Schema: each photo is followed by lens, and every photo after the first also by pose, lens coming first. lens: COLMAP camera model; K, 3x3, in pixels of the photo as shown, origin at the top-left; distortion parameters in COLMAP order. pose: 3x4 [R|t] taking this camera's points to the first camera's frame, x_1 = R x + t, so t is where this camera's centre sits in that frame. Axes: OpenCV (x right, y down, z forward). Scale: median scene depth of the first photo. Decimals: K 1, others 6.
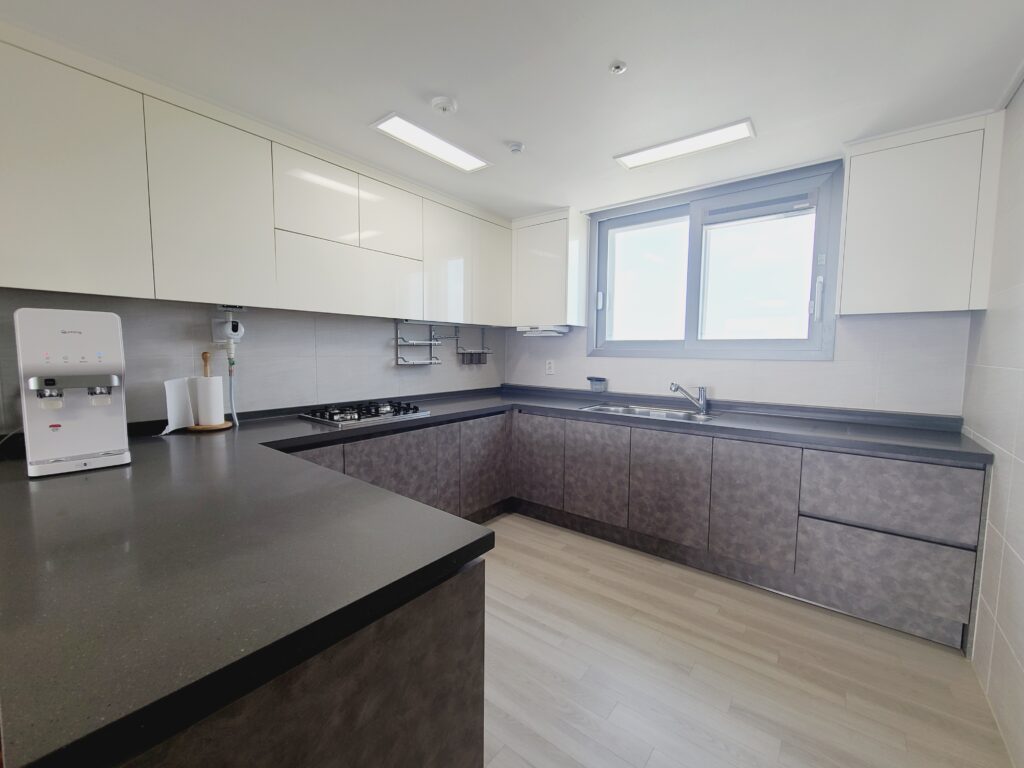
lens RADIAL K [[419.1, 0, 512.0], [0, 419.1, 384.0], [0, 0, 1]] dist [-0.001554, -0.000421]
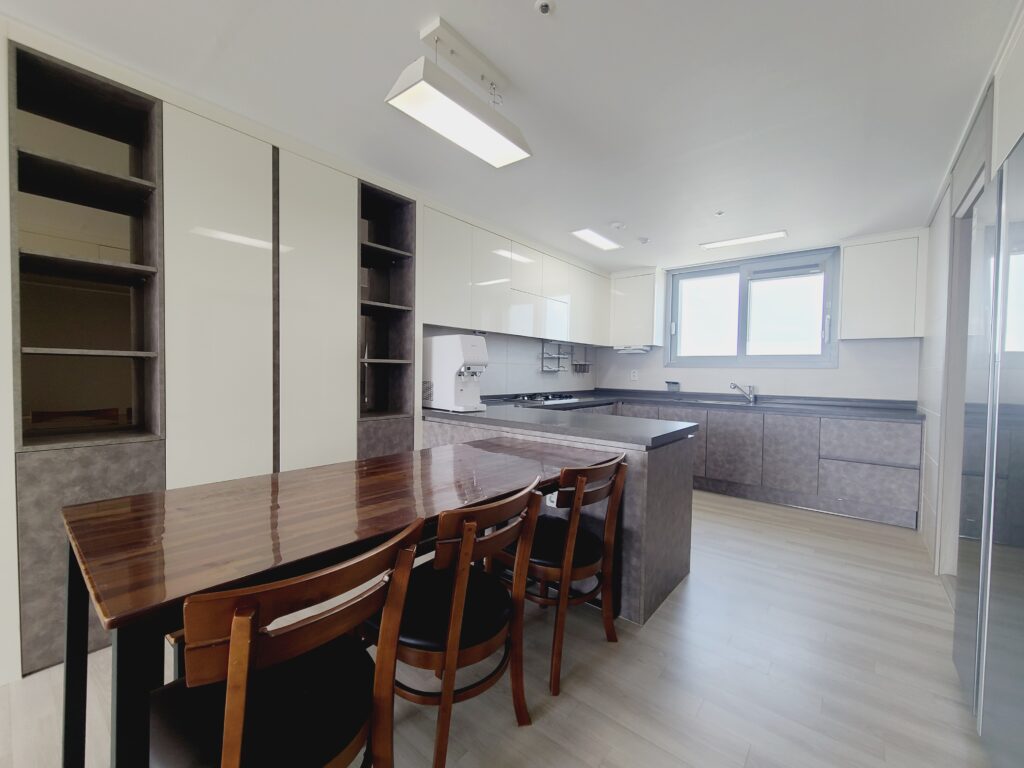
lens RADIAL K [[416.8, 0, 512.3], [0, 416.8, 382.8], [0, 0, 1]] dist [-0.000468, -0.000024]
pose [[0.999716, 0.008099, -0.022392, -0.423537], [-0.009256, 0.998601, -0.052060, 0.091896], [0.021939, 0.052253, 0.998393, -0.590504]]
